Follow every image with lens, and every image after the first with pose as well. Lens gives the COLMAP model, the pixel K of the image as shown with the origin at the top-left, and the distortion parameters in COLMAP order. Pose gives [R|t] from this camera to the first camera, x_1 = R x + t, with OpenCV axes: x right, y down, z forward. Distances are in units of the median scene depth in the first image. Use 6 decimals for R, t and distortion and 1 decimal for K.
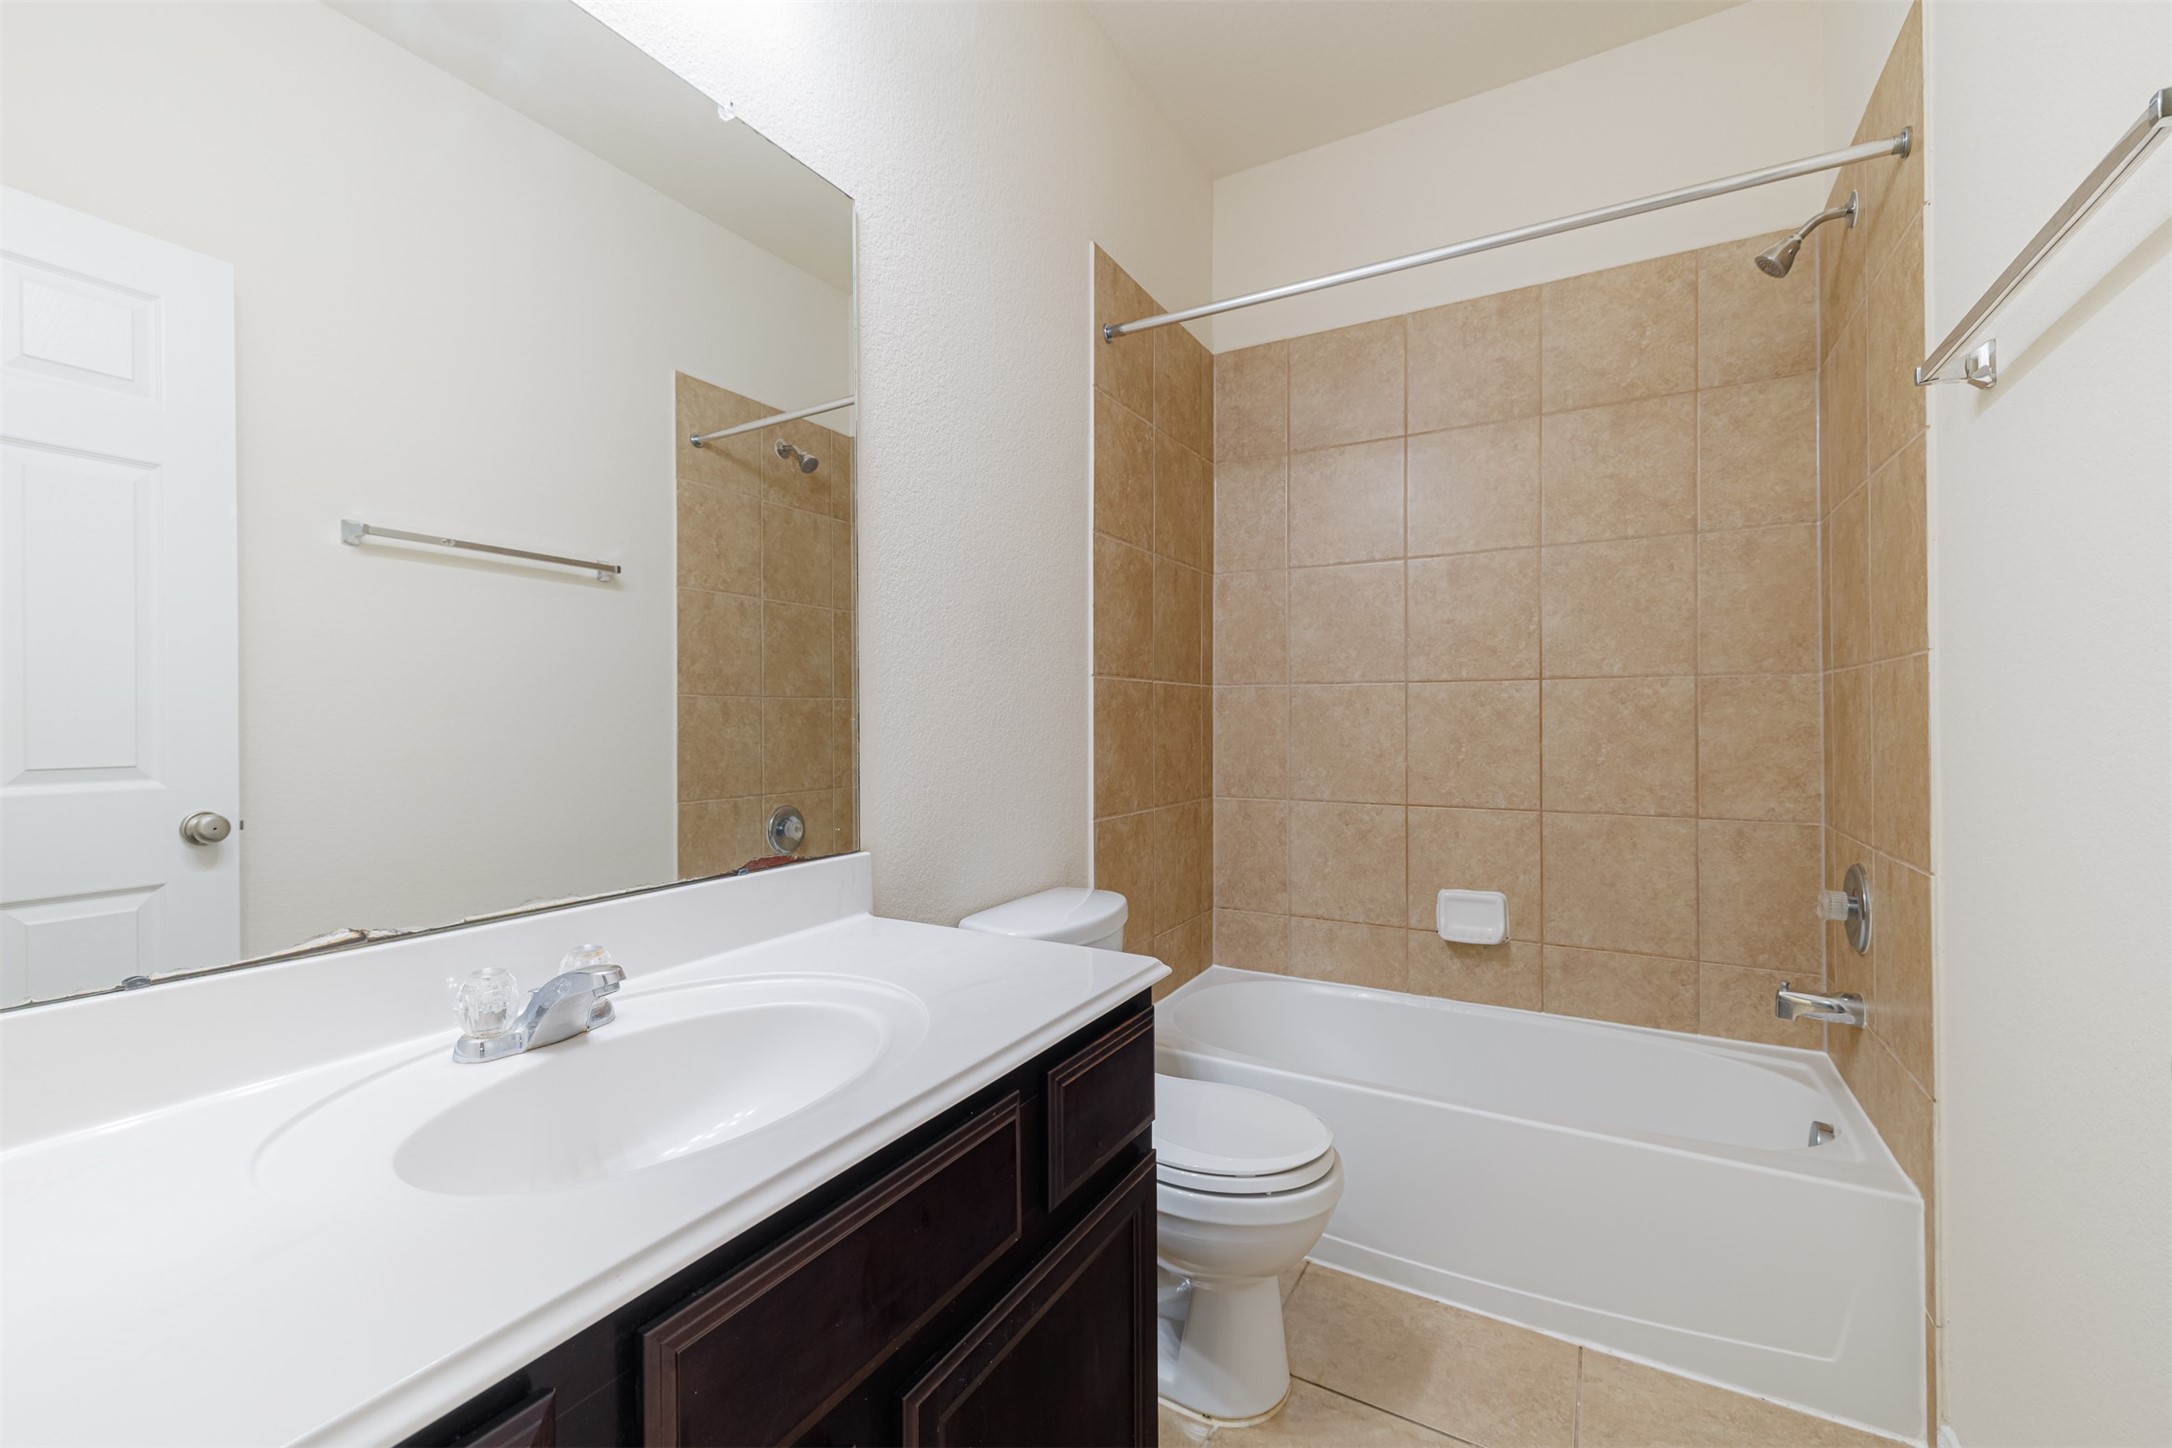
lens RADIAL K [[900.8, 0, 1100.9], [0, 900.8, 726.9], [0, 0, 1]] dist [0.000047, -0.000153]
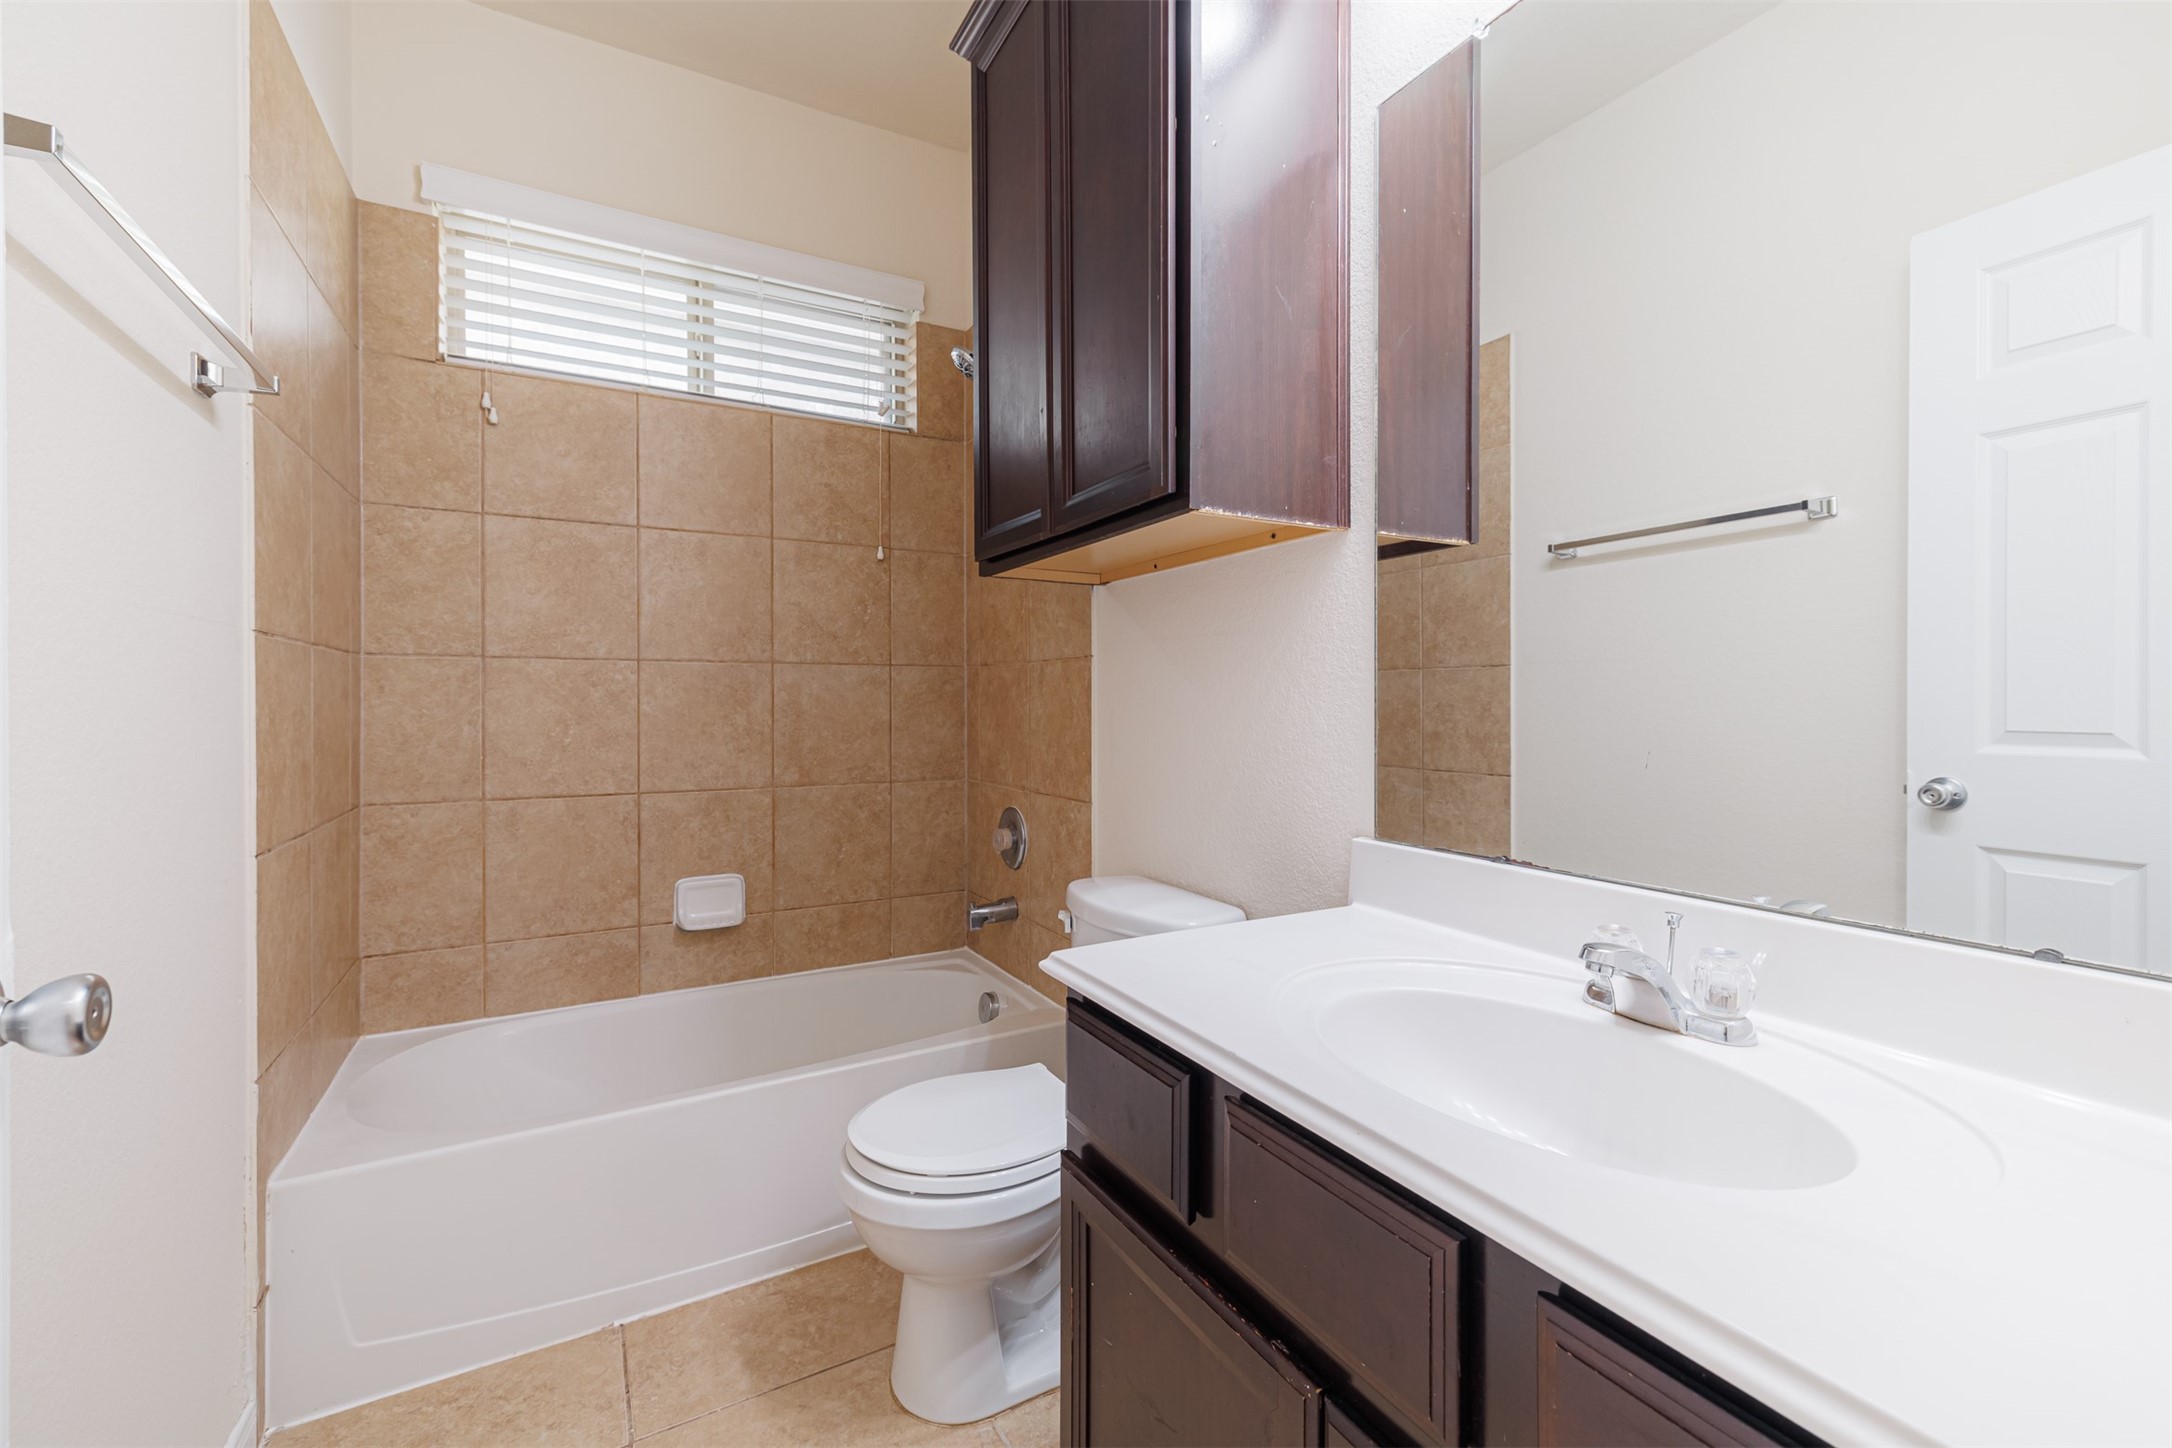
lens RADIAL K [[900.8, 0, 1081.7], [0, 900.8, 710.9], [0, 0, 1]] dist [0.000047, -0.000153]
pose [[0.521293, -0.000602, 0.853377, -0.194436], [-0.000901, 0.999999, 0.001256, 0.000975], [-0.853377, -0.001423, 0.521292, 0.123659]]
